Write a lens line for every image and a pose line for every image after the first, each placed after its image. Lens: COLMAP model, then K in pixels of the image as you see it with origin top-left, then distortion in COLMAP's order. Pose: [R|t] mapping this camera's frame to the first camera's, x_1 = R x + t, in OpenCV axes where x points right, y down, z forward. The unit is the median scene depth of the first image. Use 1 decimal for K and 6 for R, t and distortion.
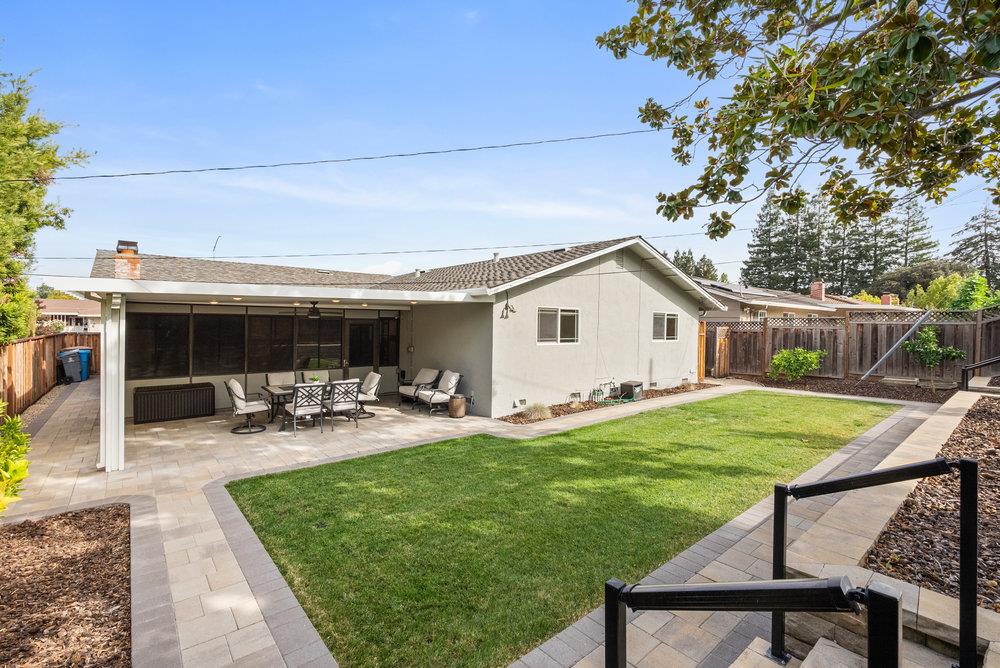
lens RADIAL K [[459.0, 0, 500.7], [0, 459.0, 328.6], [0, 0, 1]] dist [-0.000901, 0.000305]
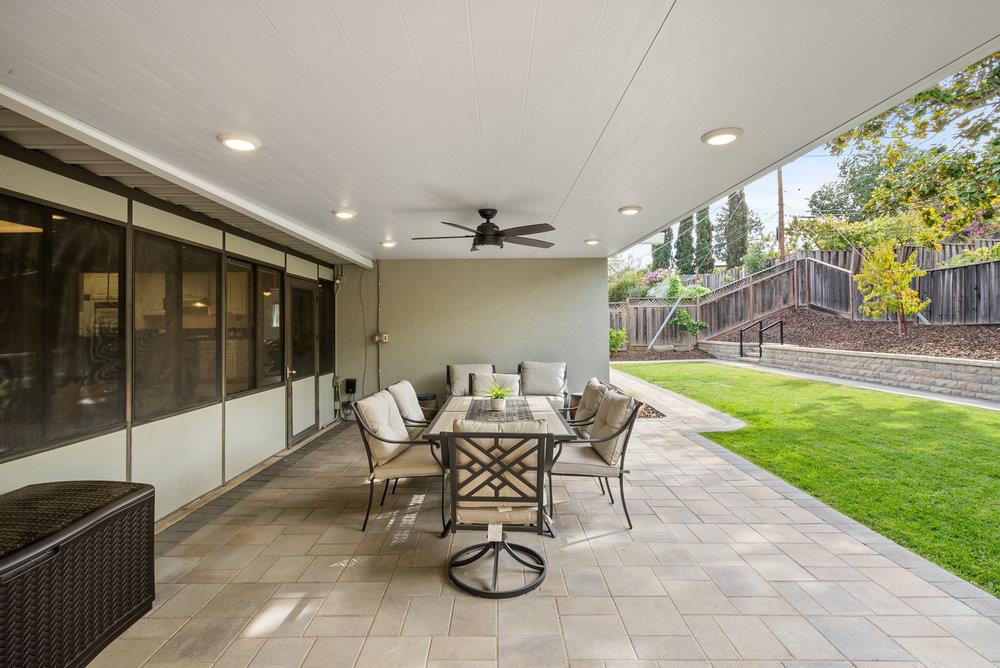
lens RADIAL K [[454.4, 0, 503.9], [0, 454.4, 331.2], [0, 0, 1]] dist [-0.002246, -0.000028]
pose [[0.624107, -0.028002, 0.780837, -0.677028], [0.028309, 0.999512, 0.013217, 0.042775], [-0.780826, 0.013856, 0.624595, 0.681087]]
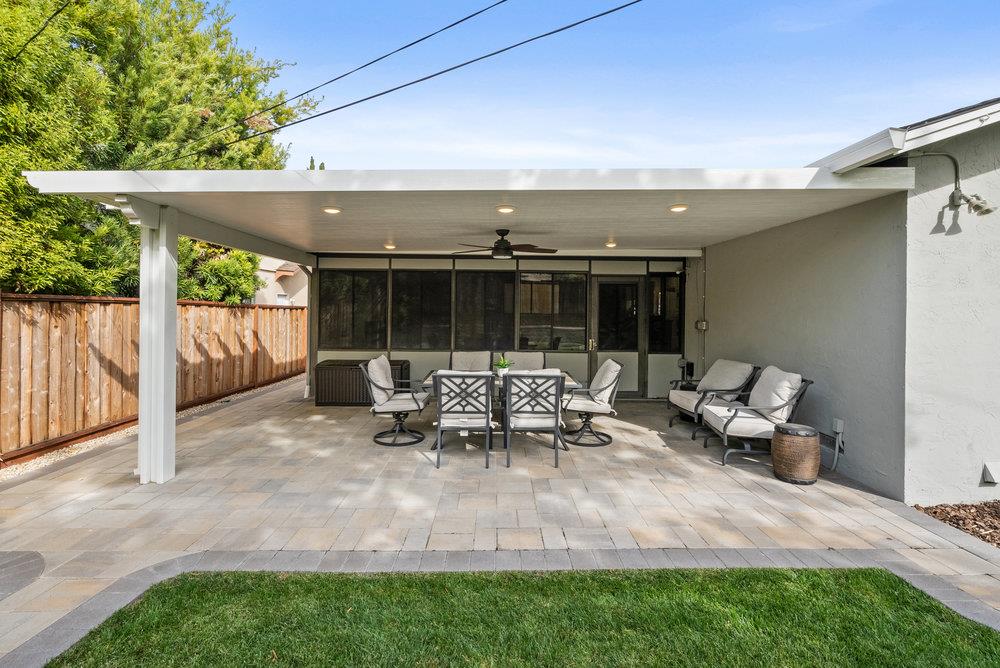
lens RADIAL K [[474.4, 0, 495.8], [0, 474.4, 311.7], [0, 0, 1]] dist [-0.003598, -0.000542]
pose [[0.778483, -0.003336, -0.627656, -0.035940], [-0.006628, 0.999886, -0.013535, 0.048502], [0.627630, 0.014697, 0.778373, 0.494716]]
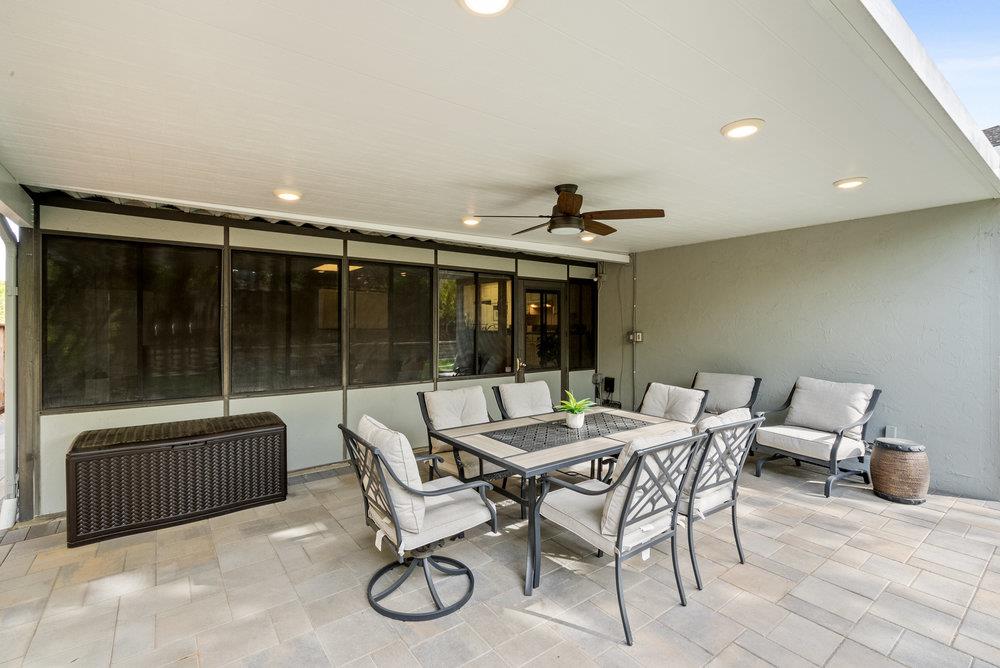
lens RADIAL K [[459.0, 0, 500.7], [0, 459.0, 328.6], [0, 0, 1]] dist [-0.000901, 0.000305]
pose [[0.998967, -0.014016, -0.043224, -0.412009], [0.013701, 0.999877, -0.007578, 0.048092], [0.043325, 0.006977, 0.999037, 0.601054]]
